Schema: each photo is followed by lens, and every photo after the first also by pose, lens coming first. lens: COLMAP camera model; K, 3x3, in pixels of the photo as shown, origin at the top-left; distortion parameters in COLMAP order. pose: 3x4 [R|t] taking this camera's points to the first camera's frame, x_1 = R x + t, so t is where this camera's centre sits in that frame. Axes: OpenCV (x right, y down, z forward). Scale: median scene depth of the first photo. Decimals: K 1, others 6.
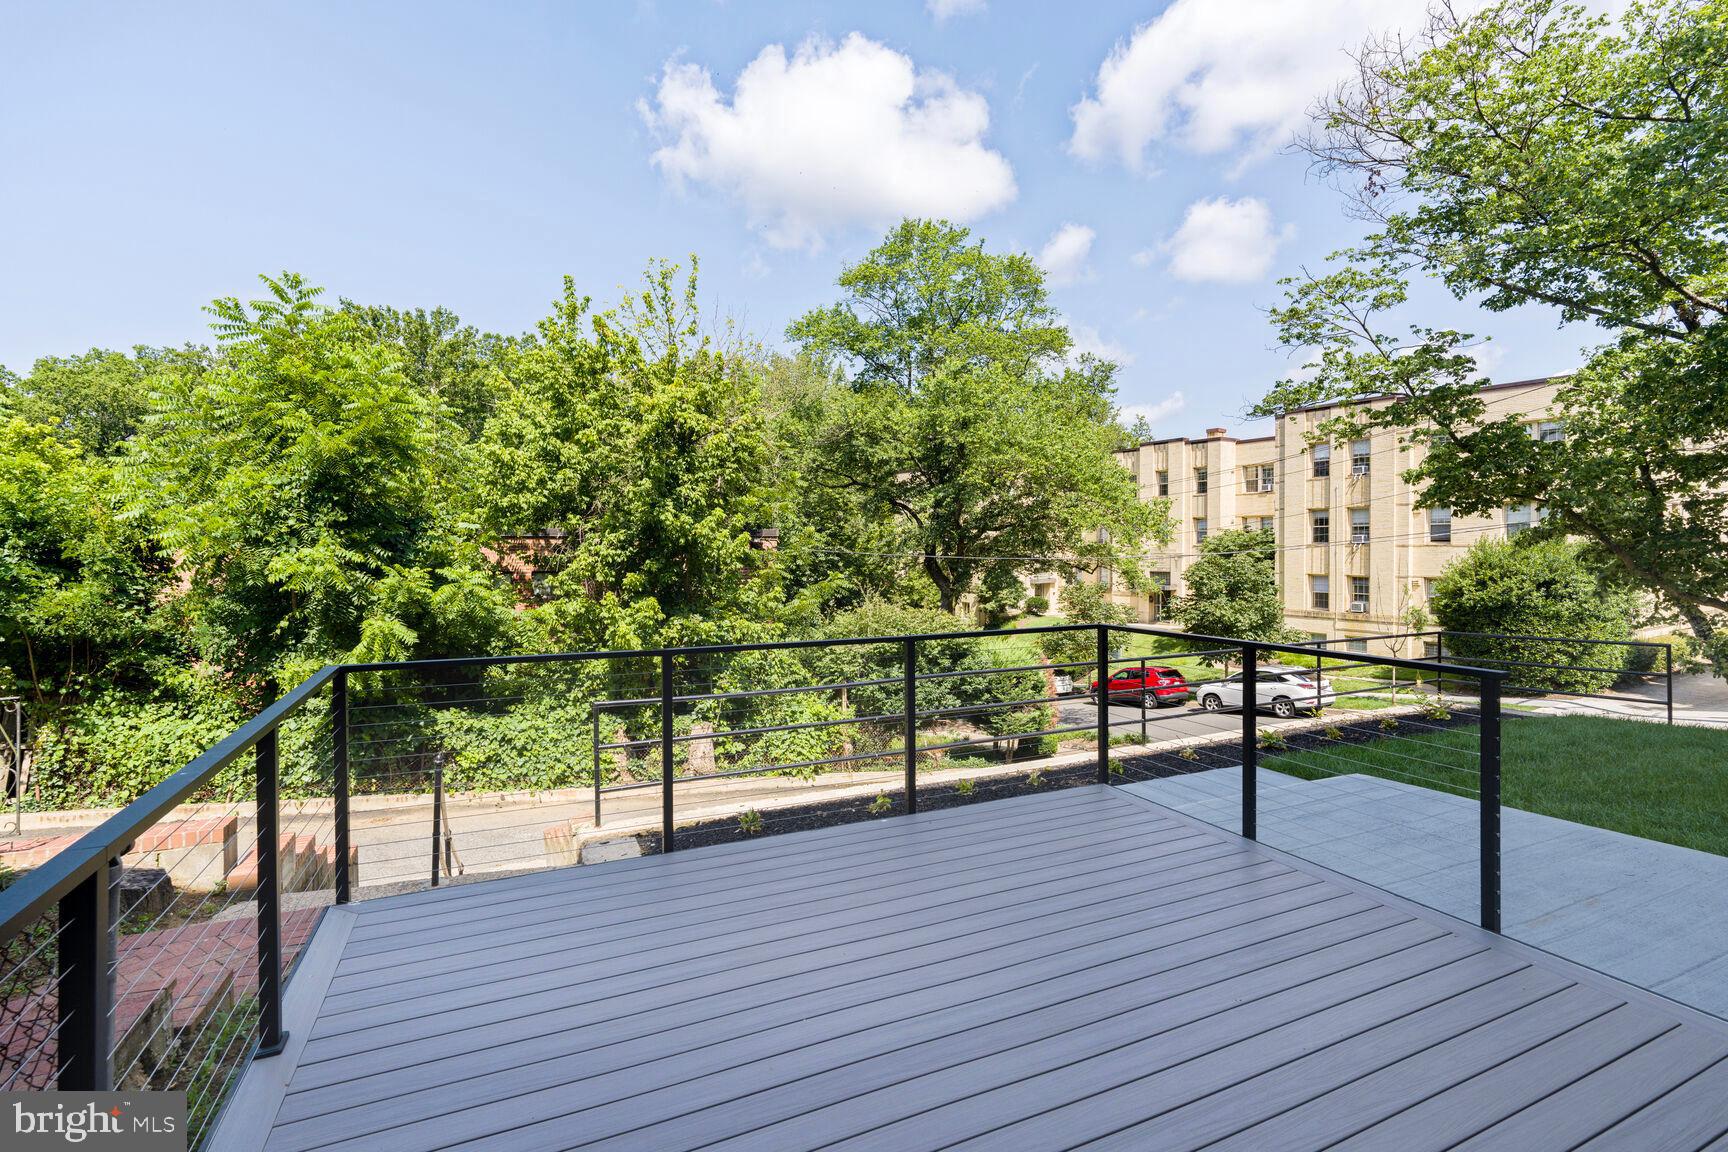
lens RADIAL K [[789.5, 0, 870.6], [0, 789.5, 569.6], [0, 0, 1]] dist [-0.004433, 0.000520]
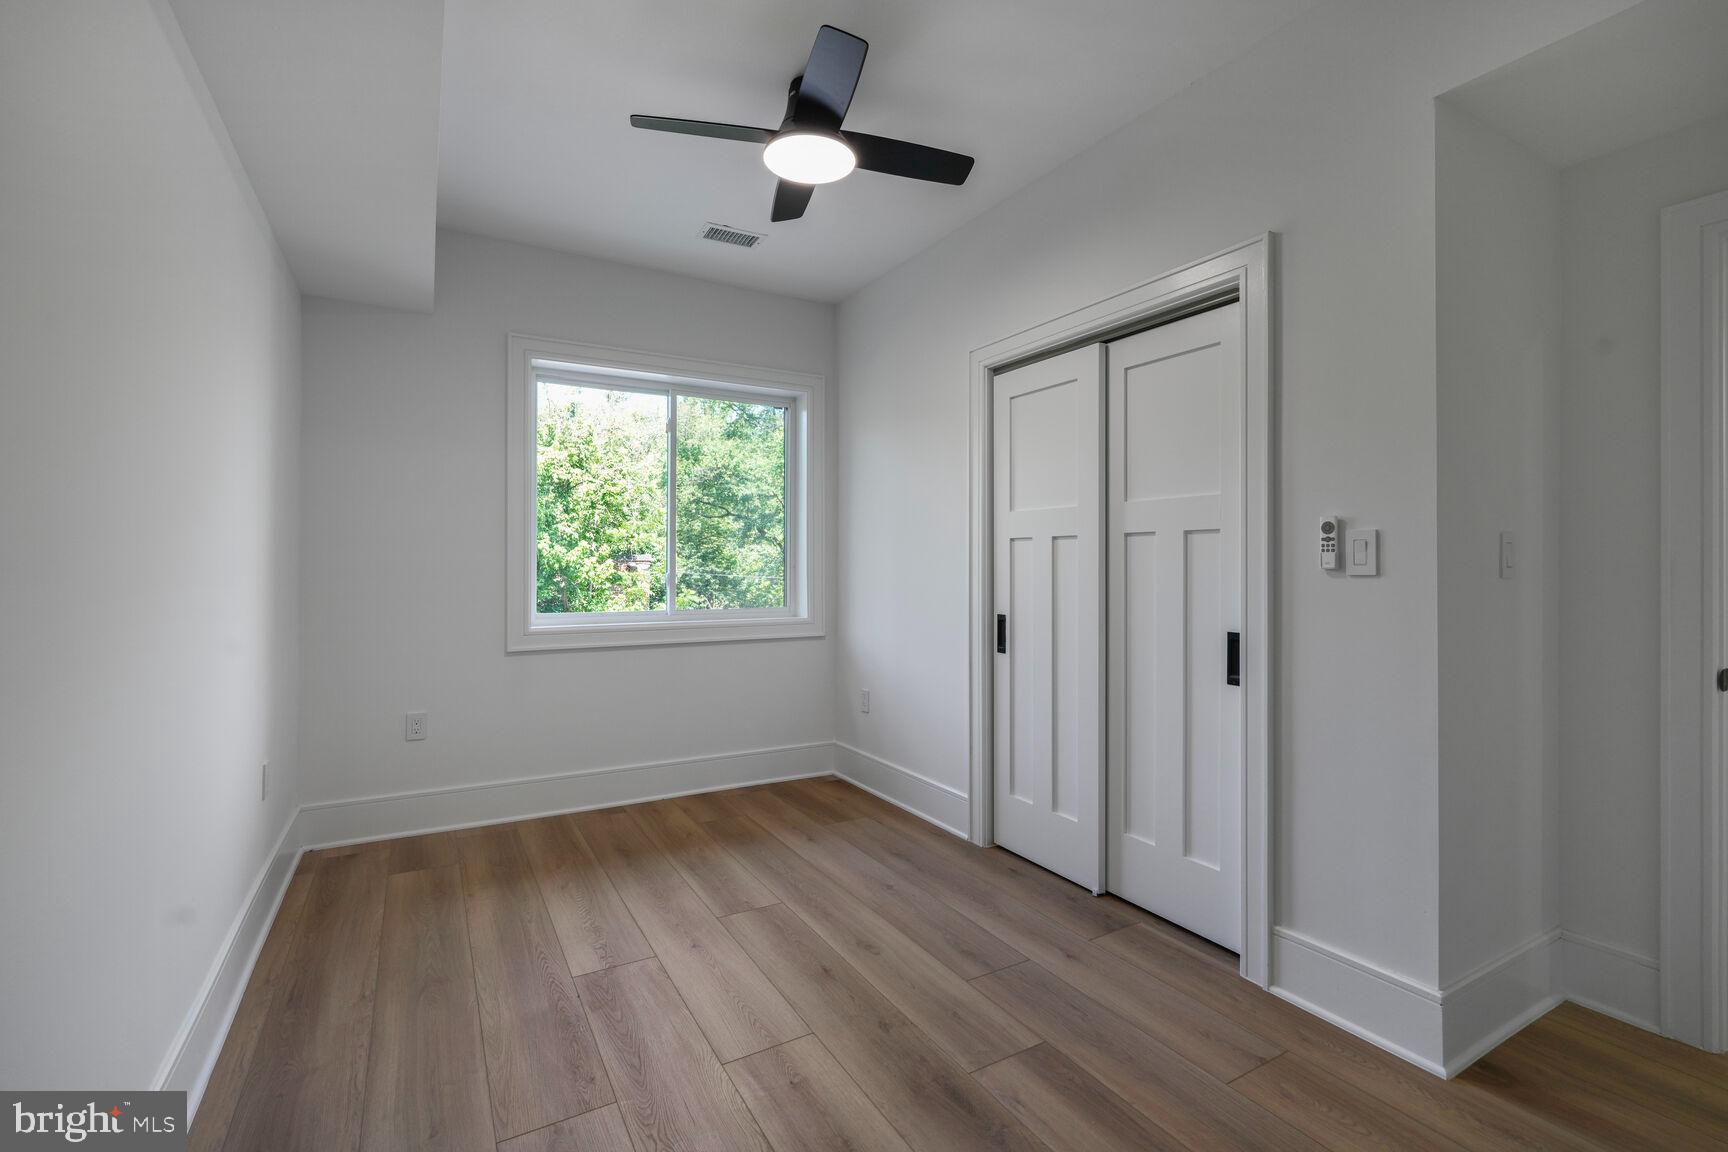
lens RADIAL K [[772.1, 0, 864.0], [0, 772.1, 576.0], [0, 0, 1]] dist [-0.001840, -0.000216]
pose [[0.996417, 0.003900, 0.084484, 0.148743], [-0.002808, 0.999911, -0.013047, -0.003700], [-0.084528, 0.012763, 0.996339, -0.298727]]
